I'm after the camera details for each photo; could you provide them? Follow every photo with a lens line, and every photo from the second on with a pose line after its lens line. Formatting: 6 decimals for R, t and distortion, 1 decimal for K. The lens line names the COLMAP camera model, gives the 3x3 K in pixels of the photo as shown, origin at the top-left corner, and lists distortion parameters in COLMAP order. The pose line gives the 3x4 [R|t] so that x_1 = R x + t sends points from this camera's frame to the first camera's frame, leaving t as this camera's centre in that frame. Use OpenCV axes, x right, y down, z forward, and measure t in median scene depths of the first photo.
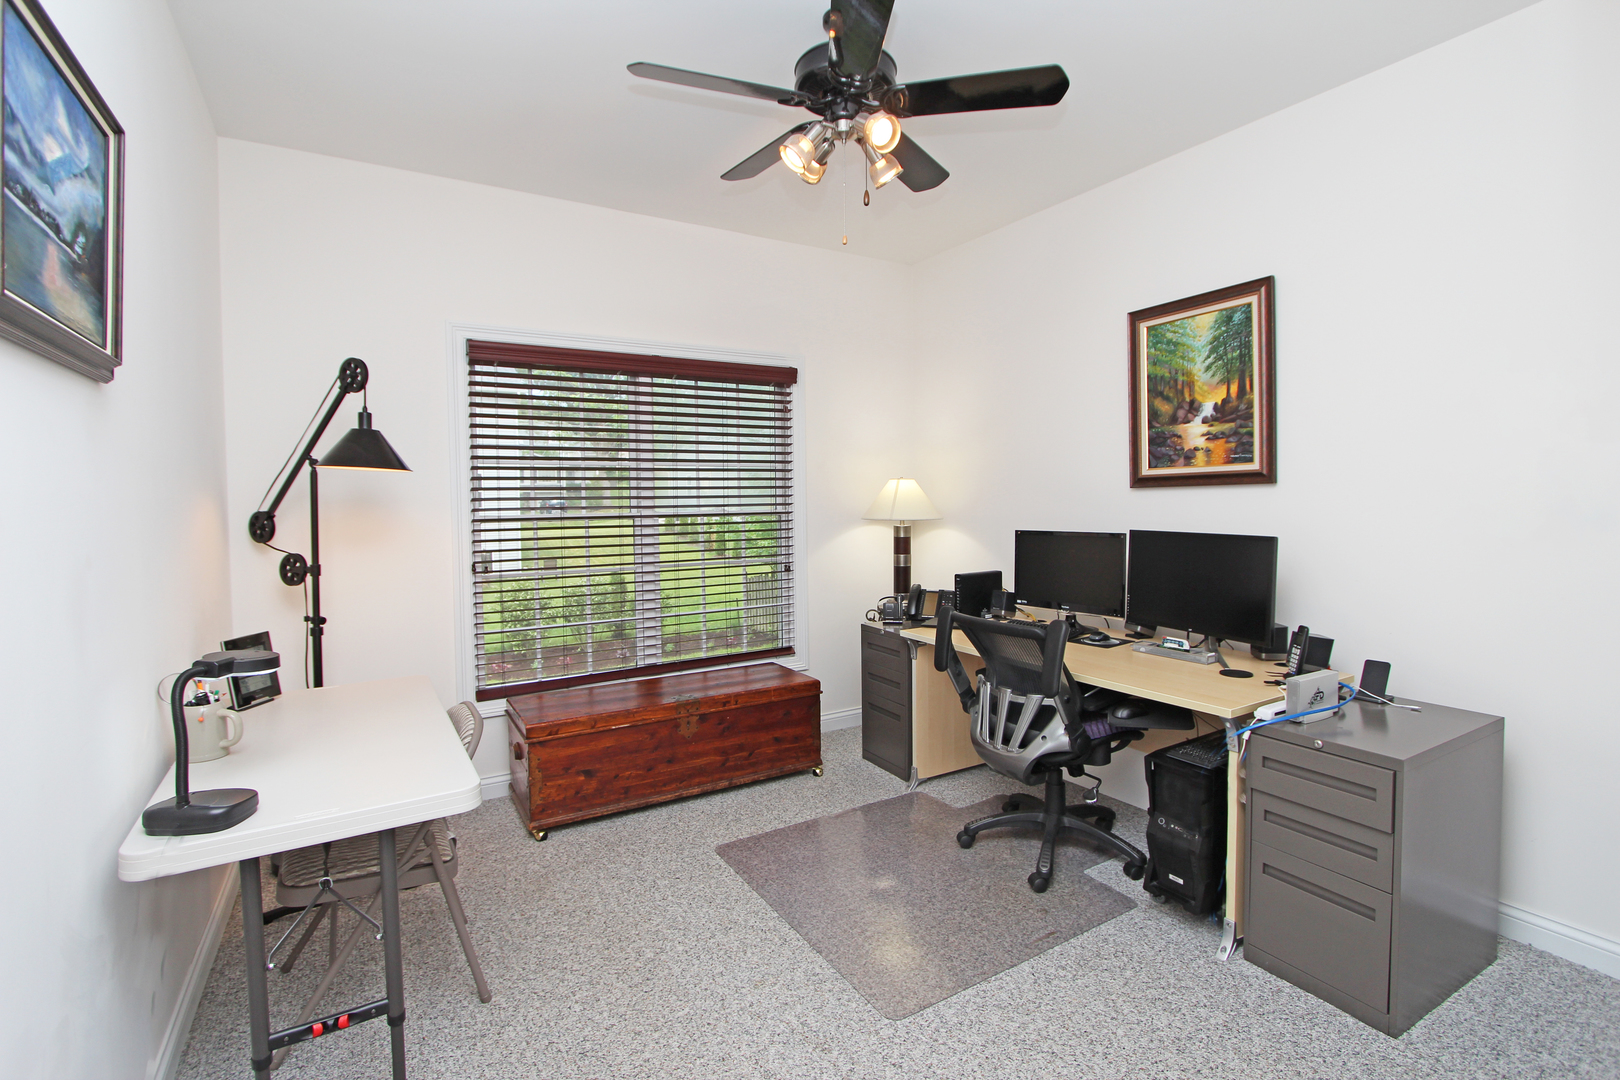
lens RADIAL K [[747.3, 0, 820.9], [0, 747.3, 534.3], [0, 0, 1]] dist [-0.017560, 0.001306]
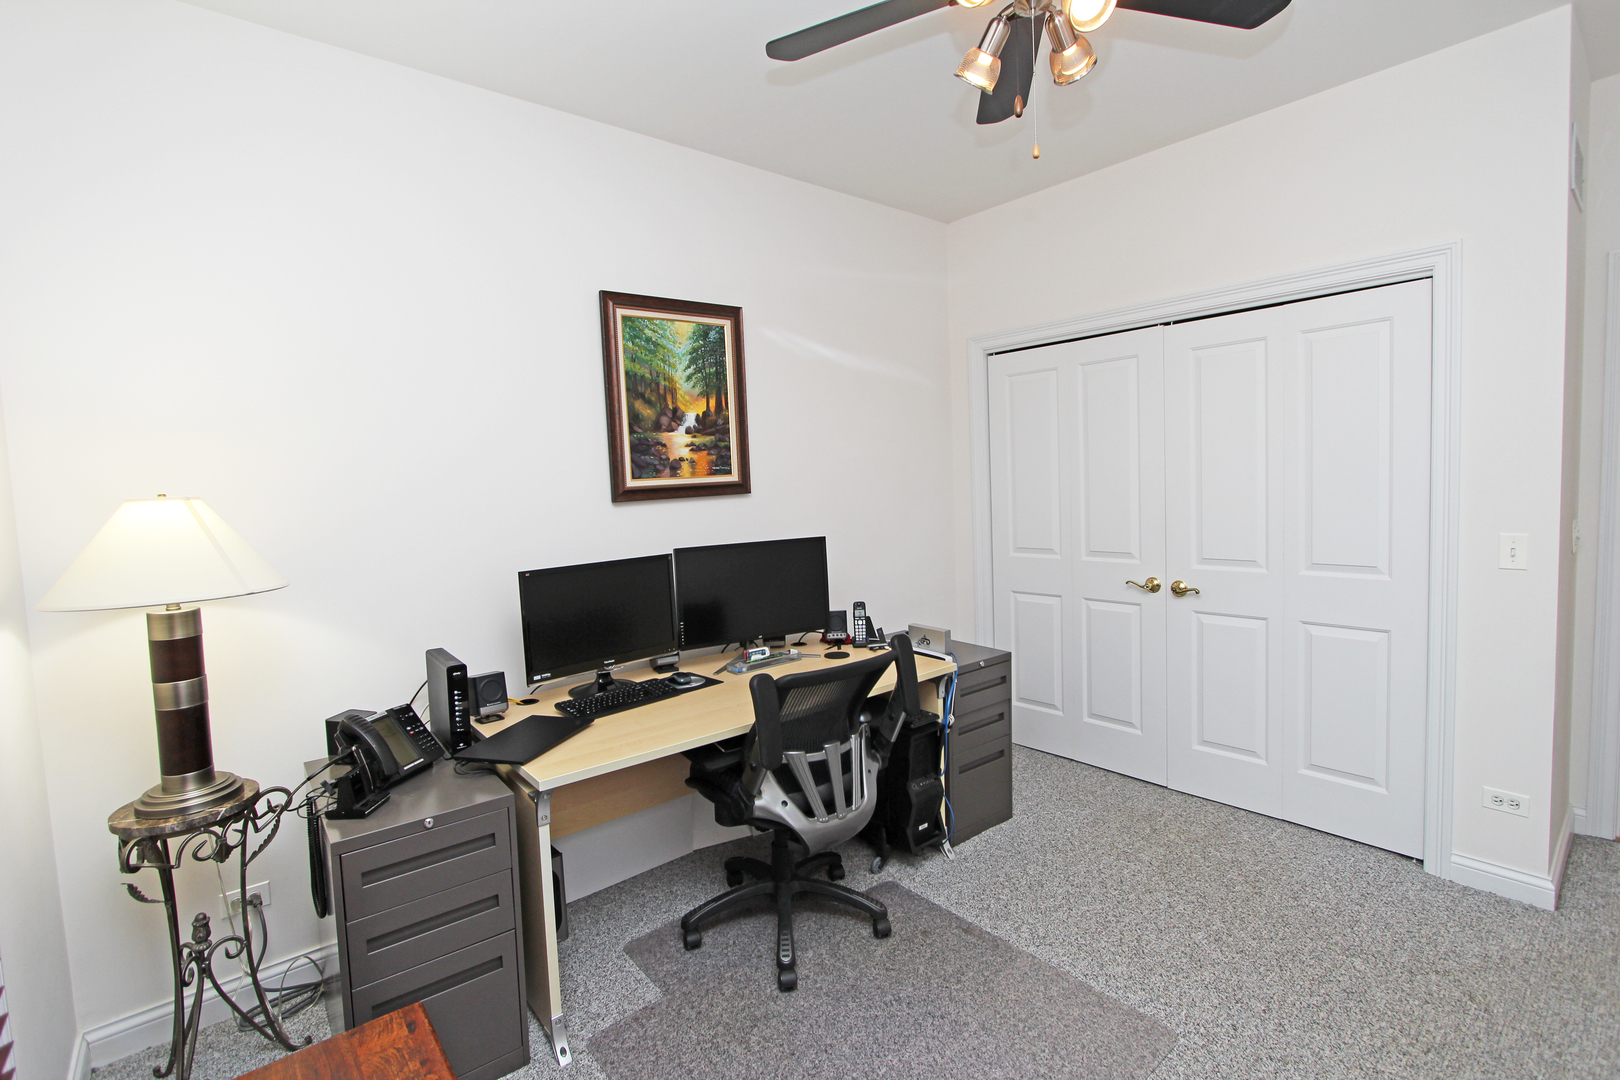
lens RADIAL K [[747.3, 0, 821.2], [0, 747.3, 527.2], [0, 0, 1]] dist [-0.017560, 0.001306]
pose [[-0.150617, -0.054757, 0.987075, -0.487314], [0.084565, 0.994092, 0.068050, -0.078642], [-0.984969, 0.093721, -0.145097, 0.978585]]
